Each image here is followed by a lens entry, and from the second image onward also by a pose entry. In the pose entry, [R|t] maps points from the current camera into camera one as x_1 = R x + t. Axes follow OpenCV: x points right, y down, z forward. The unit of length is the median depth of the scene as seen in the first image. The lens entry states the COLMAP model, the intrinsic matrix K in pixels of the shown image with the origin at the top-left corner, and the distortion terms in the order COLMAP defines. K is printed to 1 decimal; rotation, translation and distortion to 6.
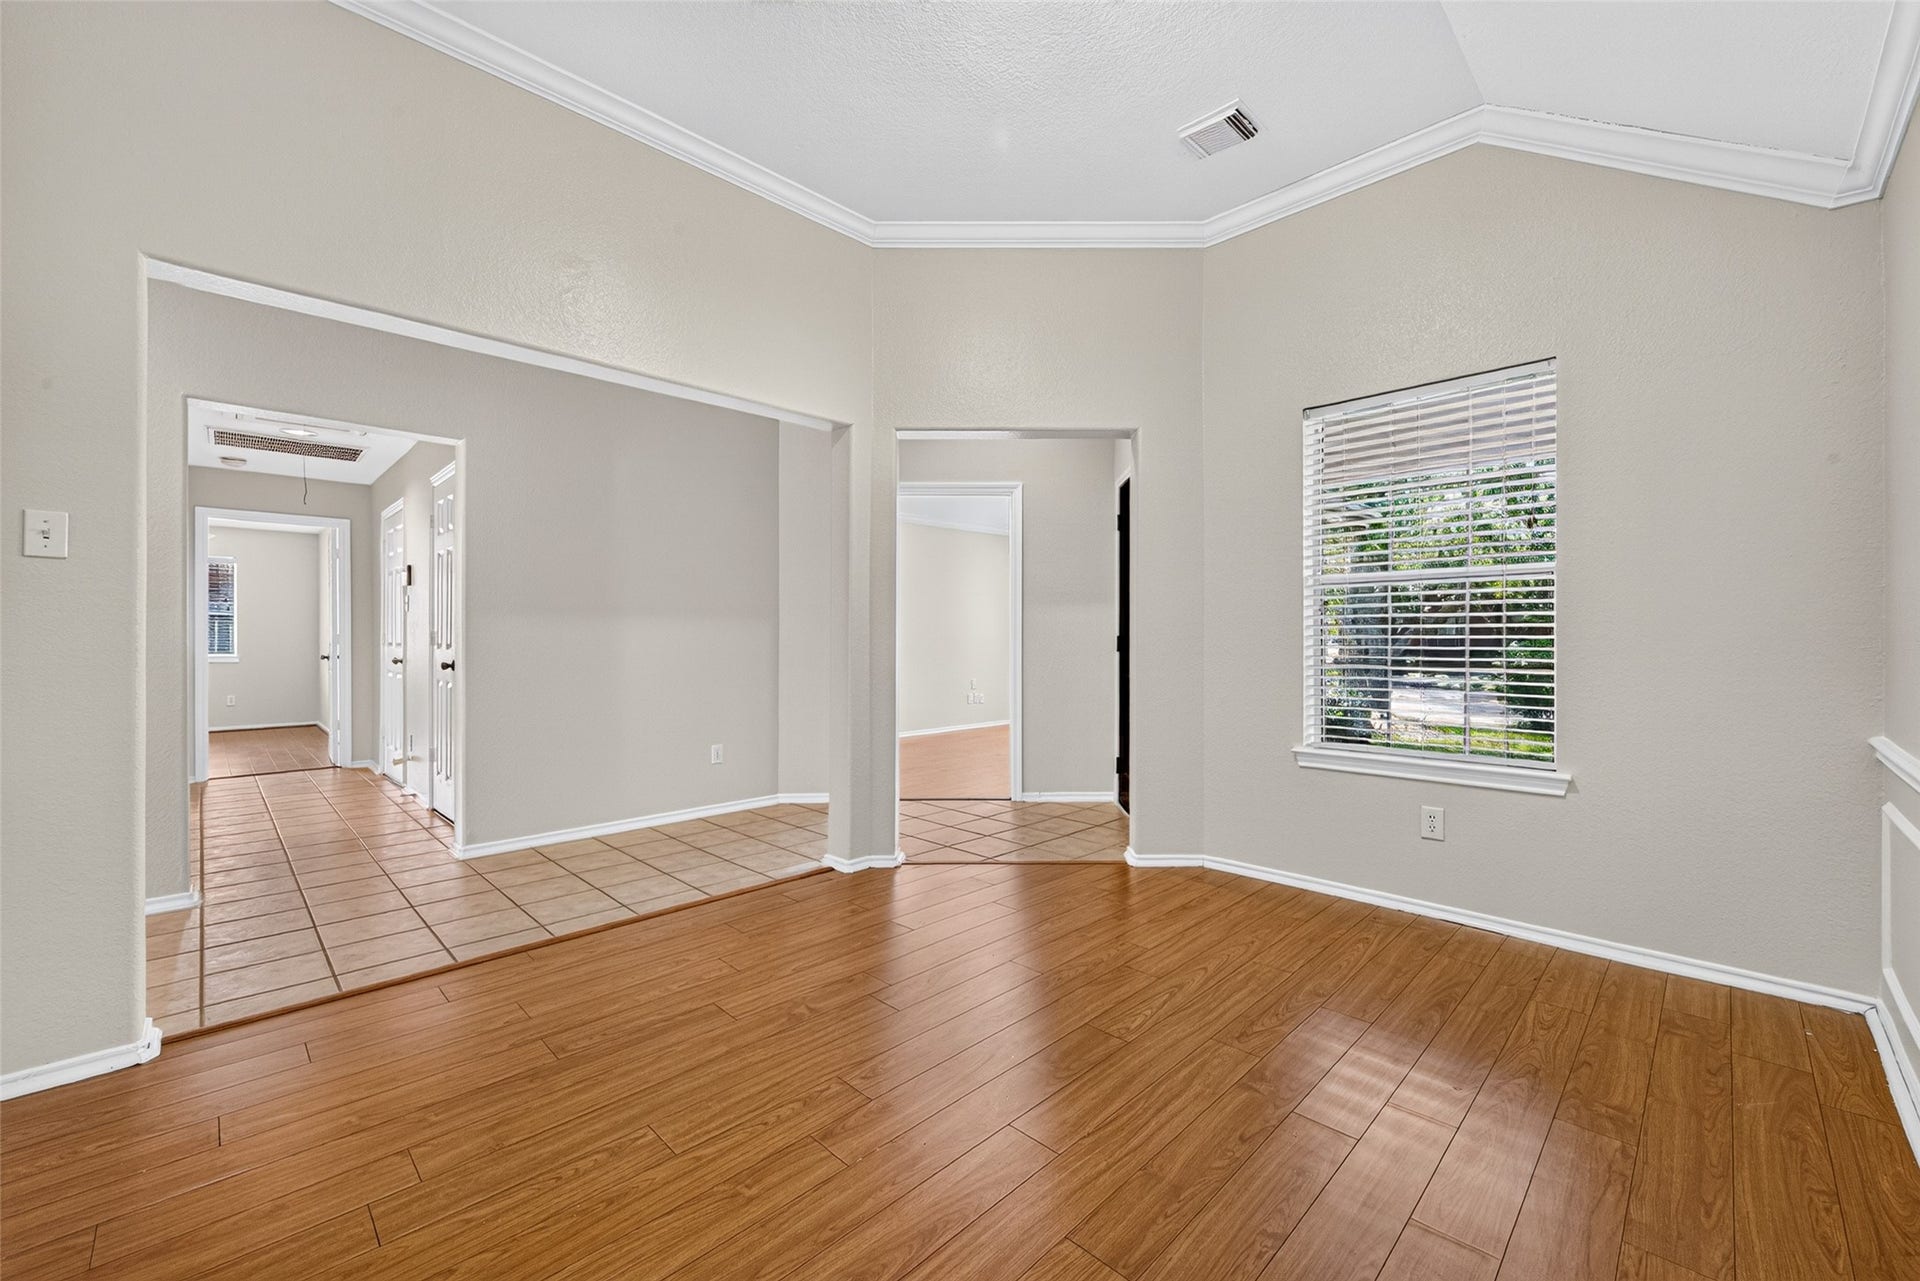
lens RADIAL K [[768.6, 0, 967.6], [0, 768.6, 637.4], [0, 0, 1]] dist [0.000716, 0.000127]
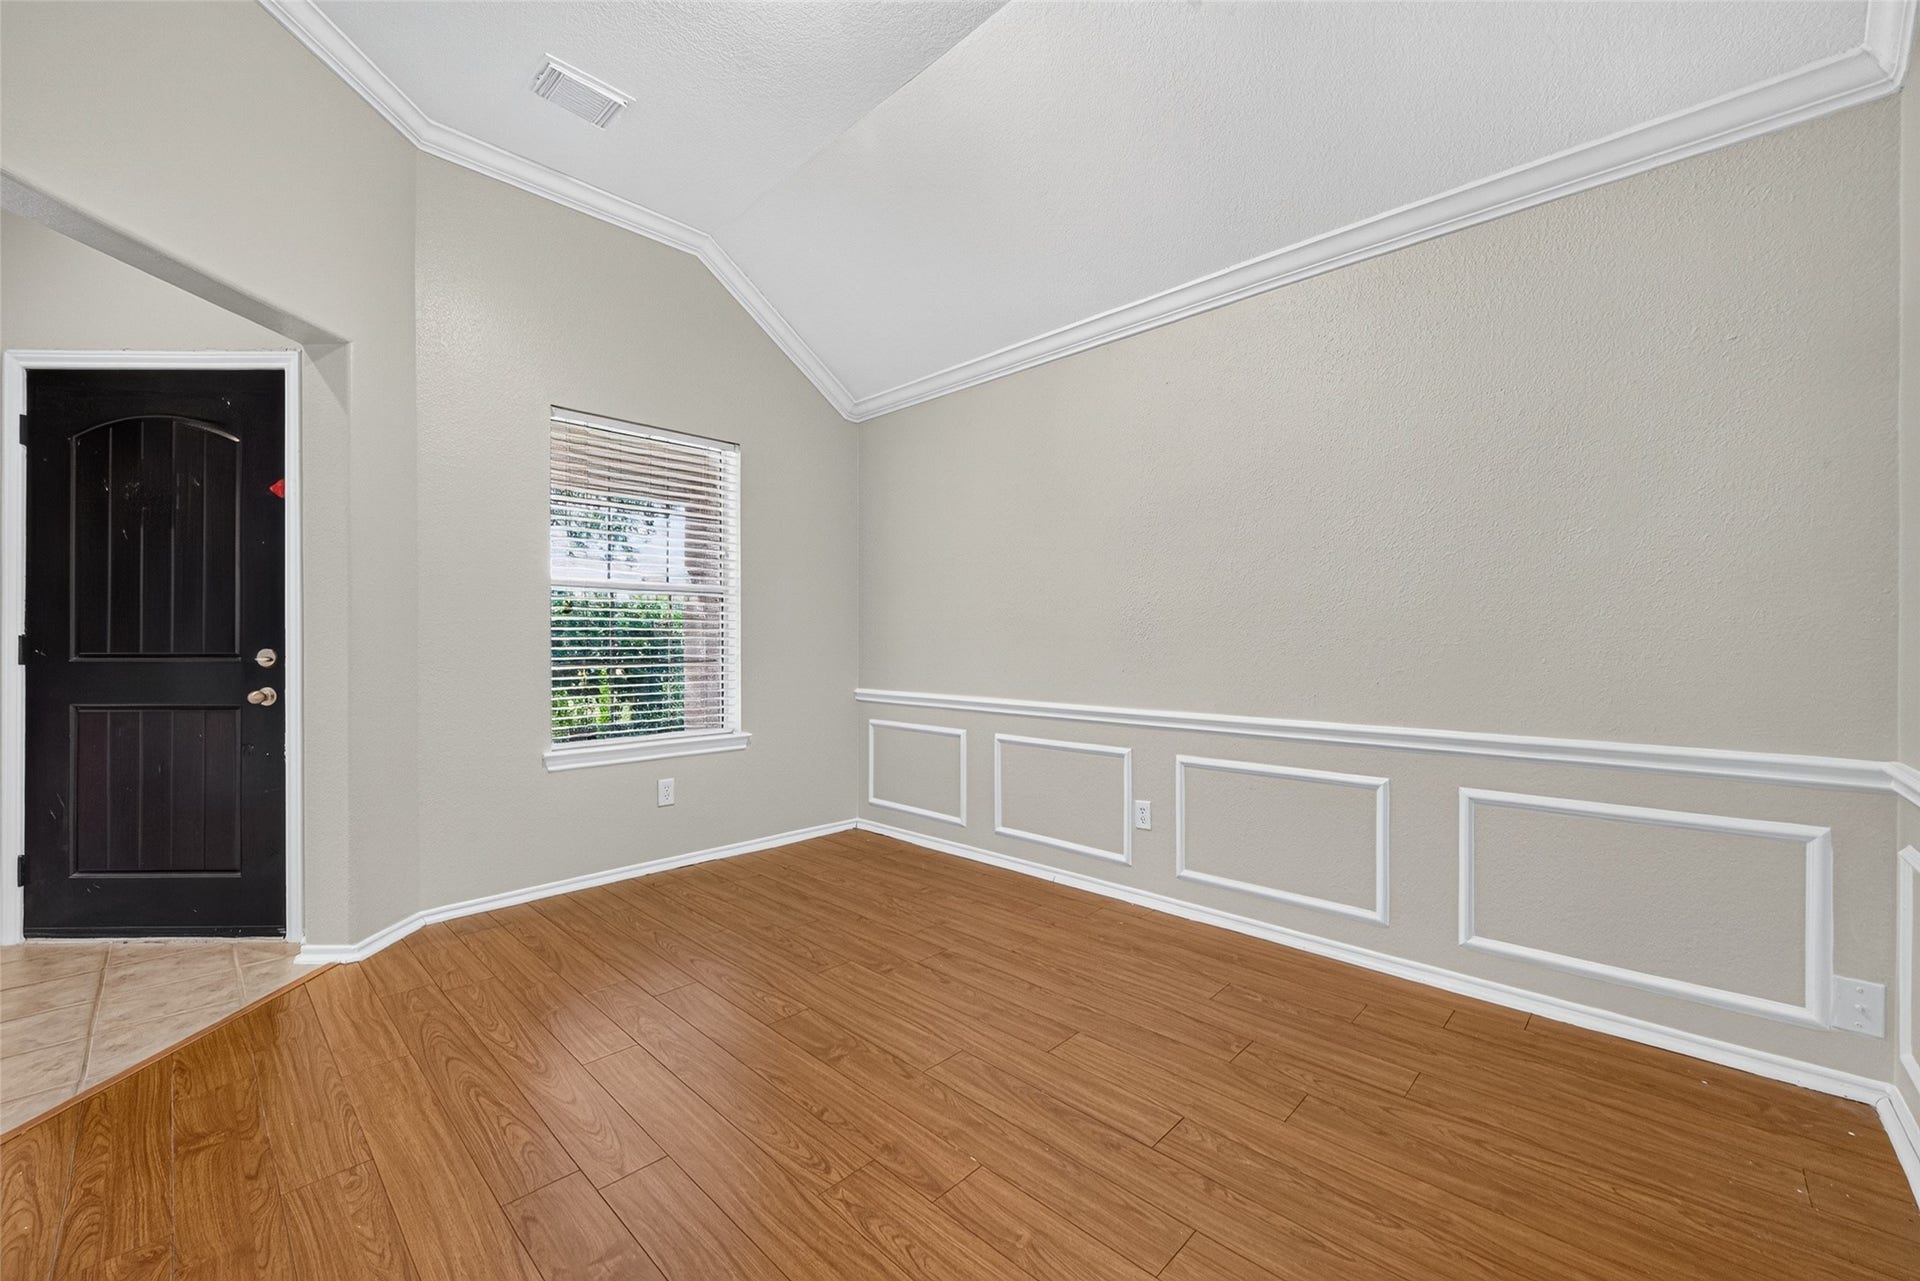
lens RADIAL K [[768.6, 0, 962.1], [0, 768.6, 642.6], [0, 0, 1]] dist [0.000716, 0.000127]
pose [[-0.016190, -0.002803, 0.999865, -0.633640], [0.001654, 0.999995, 0.002830, 0.003265], [-0.999868, 0.001700, -0.016186, 0.573604]]
